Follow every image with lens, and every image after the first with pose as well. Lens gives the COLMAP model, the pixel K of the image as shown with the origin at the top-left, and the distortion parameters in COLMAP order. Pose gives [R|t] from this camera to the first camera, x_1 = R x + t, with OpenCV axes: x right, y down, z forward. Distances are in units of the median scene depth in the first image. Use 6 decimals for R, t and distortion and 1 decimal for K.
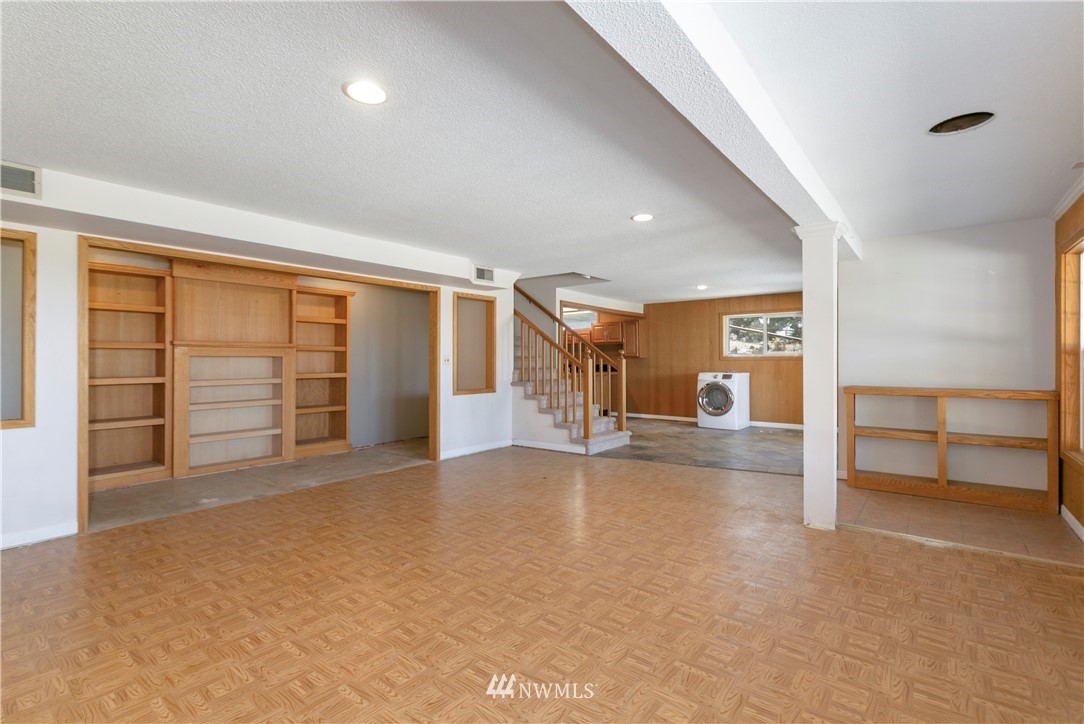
lens RADIAL K [[493.5, 0, 545.2], [0, 493.5, 358.1], [0, 0, 1]] dist [-0.000059, -0.000719]
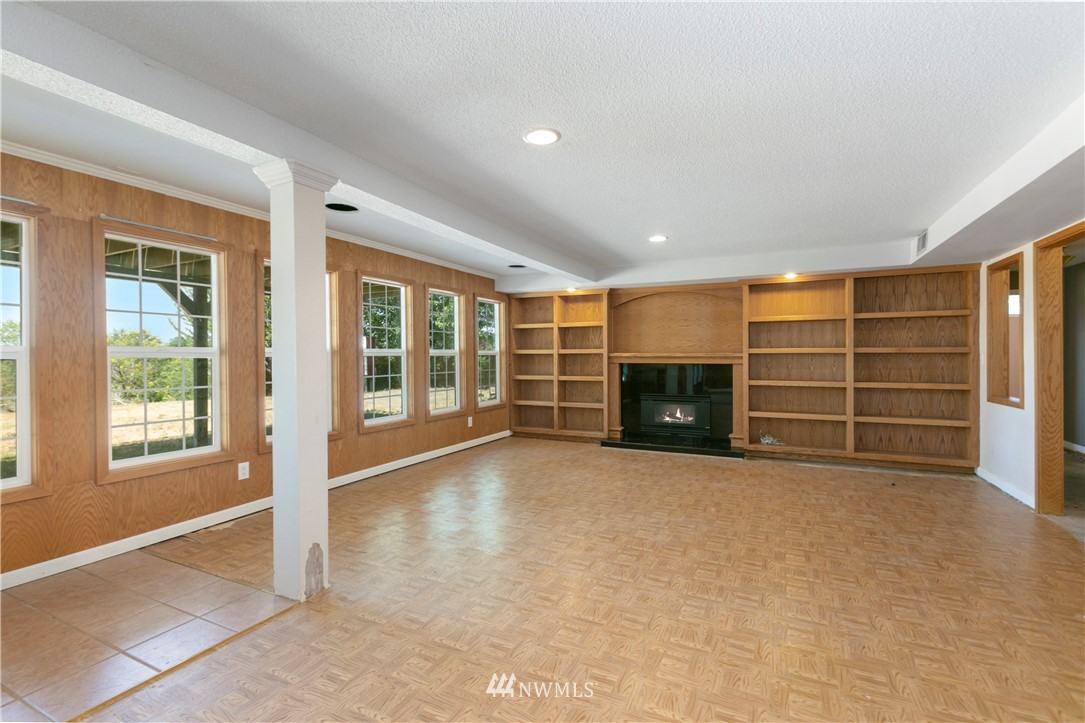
lens RADIAL K [[493.9, 0, 542.9], [0, 493.9, 359.9], [0, 0, 1]] dist [-0.000059, -0.000719]
pose [[-0.978950, 0.009366, -0.203886, 0.379058], [0.009354, 0.999956, 0.001023, 0.001605], [0.203887, -0.000906, -0.978994, 1.873819]]
